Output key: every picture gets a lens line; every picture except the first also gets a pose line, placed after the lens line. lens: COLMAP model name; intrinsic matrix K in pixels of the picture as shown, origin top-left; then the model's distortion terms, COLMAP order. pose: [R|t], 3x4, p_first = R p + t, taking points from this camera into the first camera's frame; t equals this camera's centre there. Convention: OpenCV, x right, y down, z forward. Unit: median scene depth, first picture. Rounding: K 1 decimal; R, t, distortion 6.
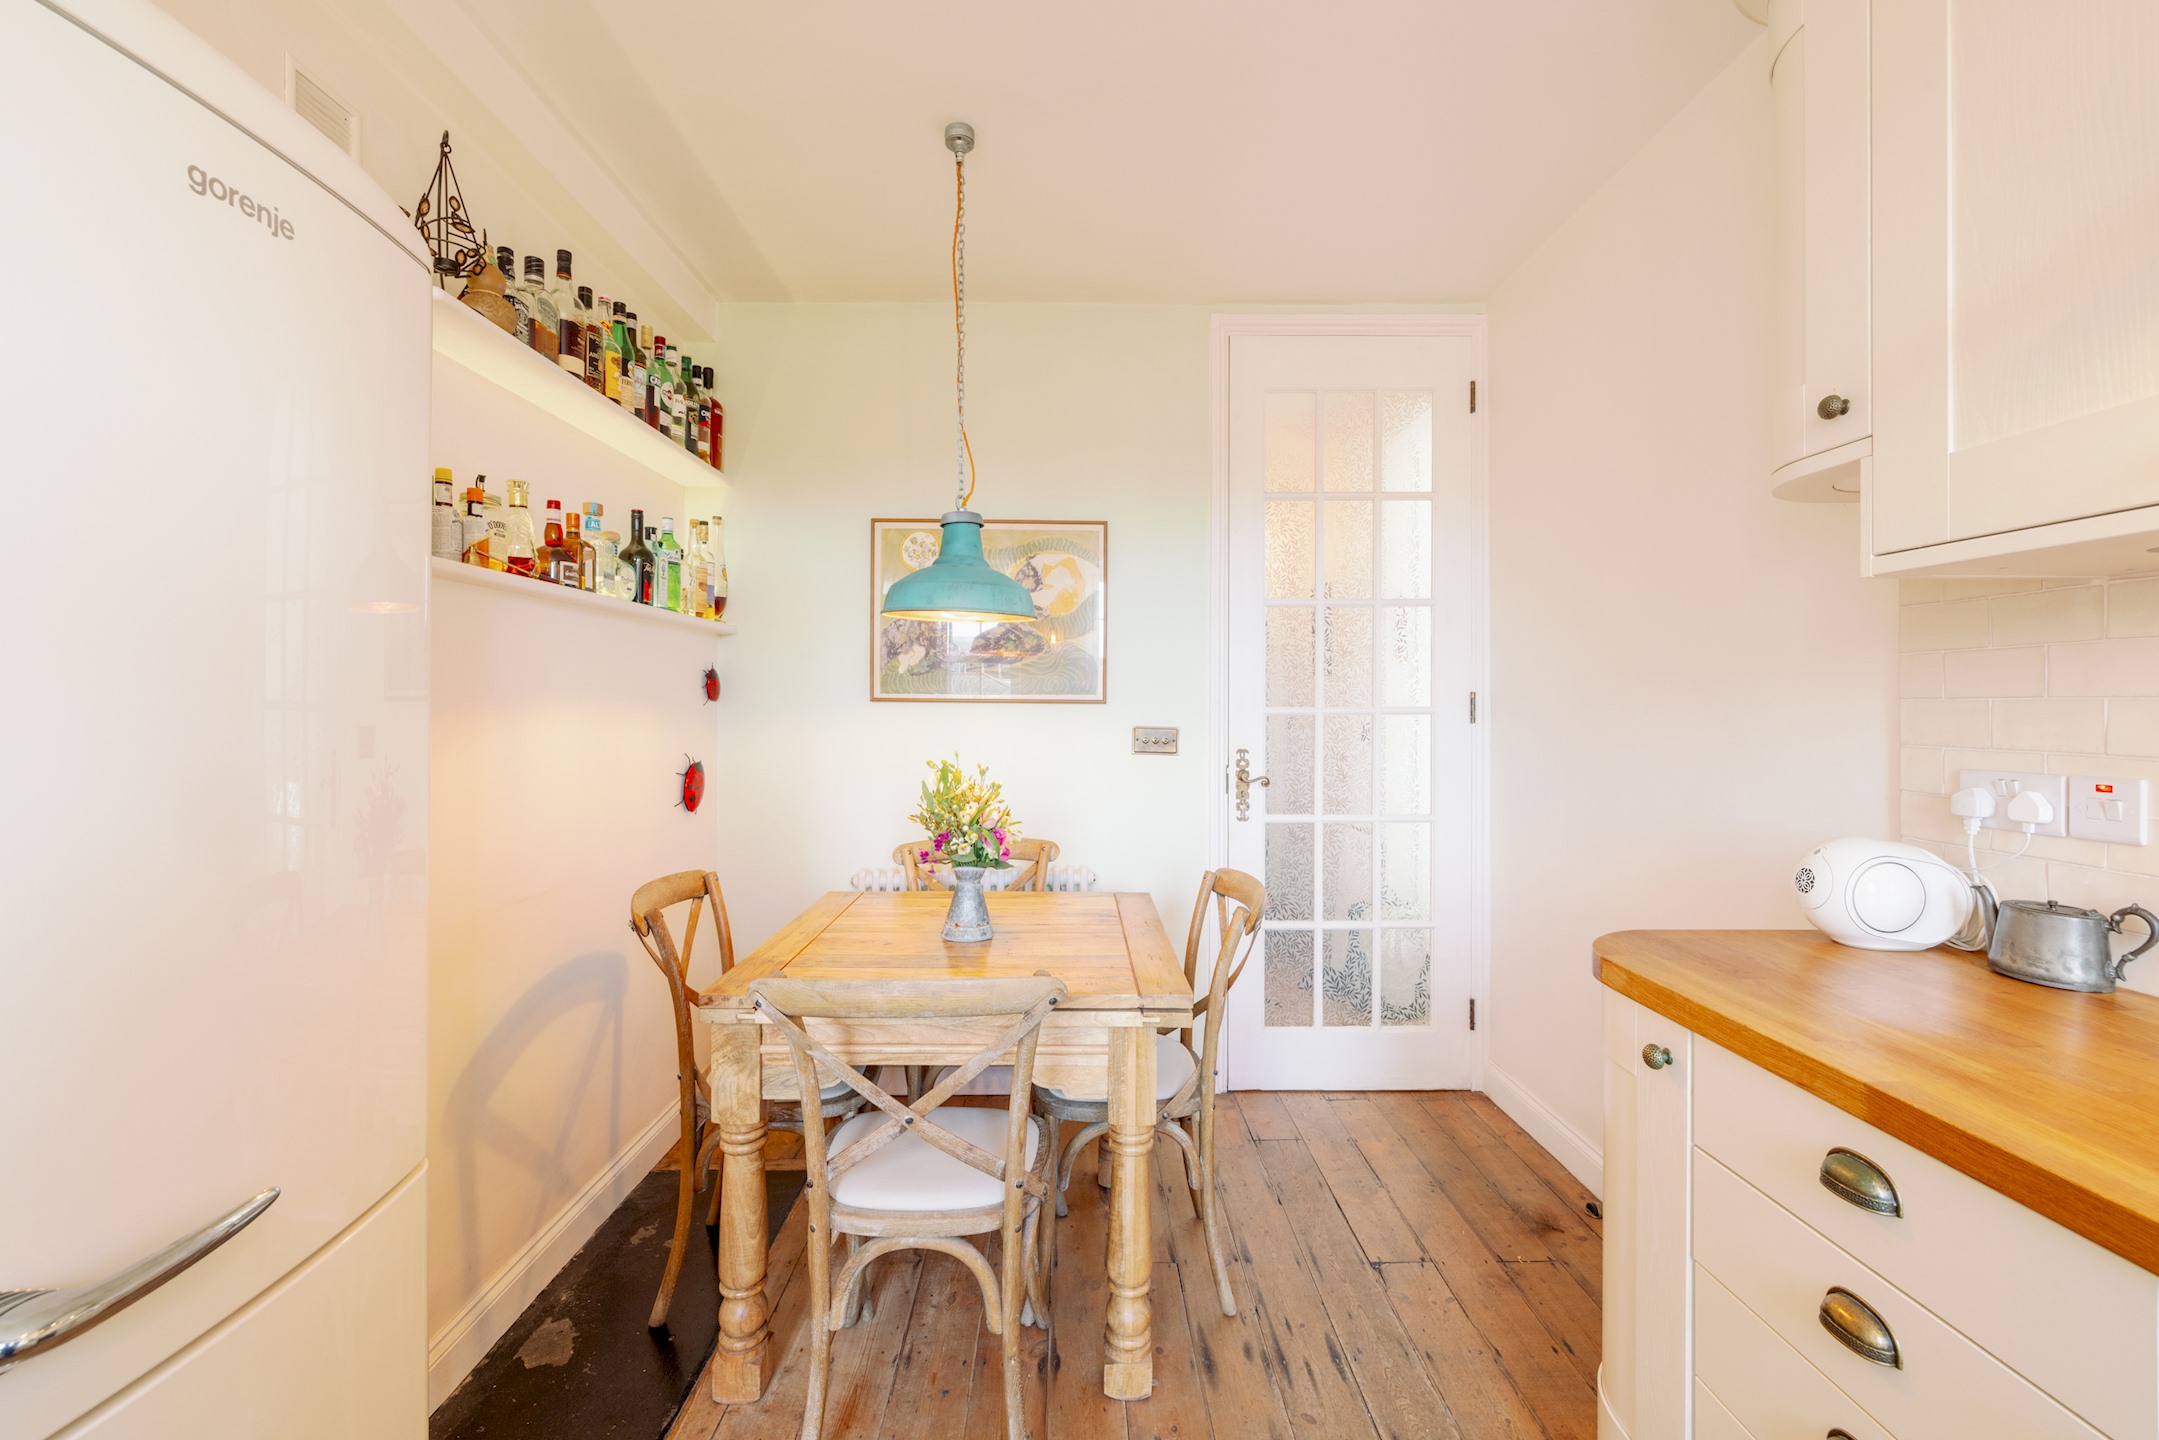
lens RADIAL K [[914.1, 0, 1086.5], [0, 914.1, 698.1], [0, 0, 1]] dist [-0.000641, 0.000367]
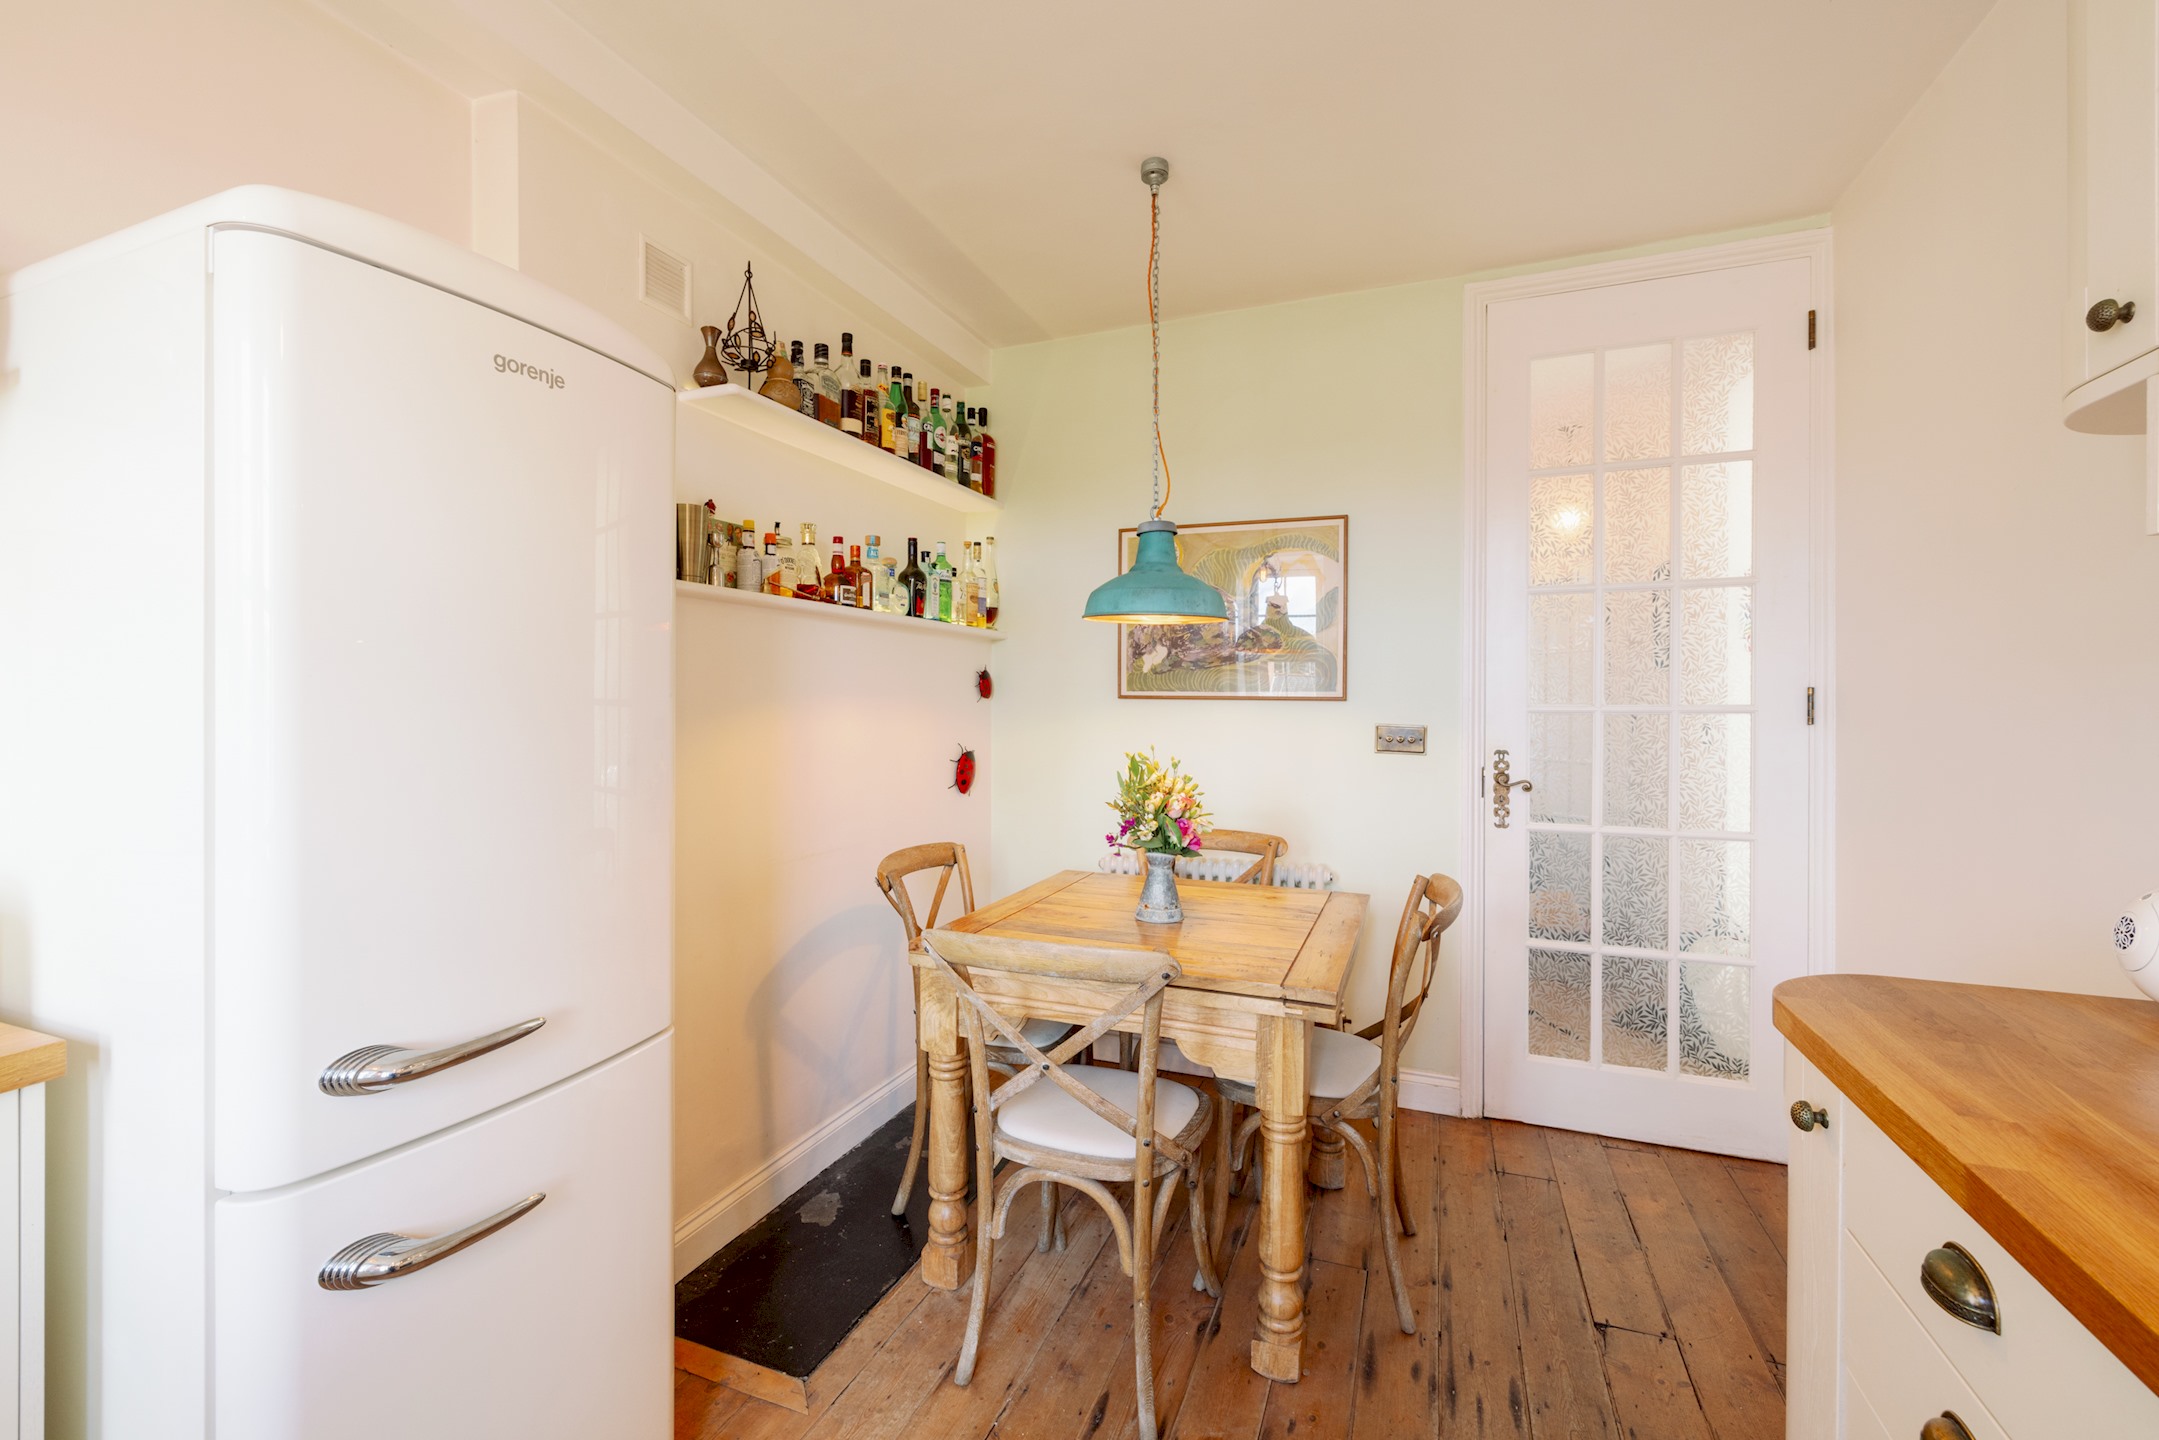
lens RADIAL K [[914.1, 0, 1080.3], [0, 914.1, 697.2], [0, 0, 1]] dist [-0.000641, 0.000367]
pose [[0.924927, -0.000768, -0.380145, 0.188846], [0.001347, 0.999998, 0.001255, 0.000794], [0.380143, -0.001673, 0.924926, -0.023586]]
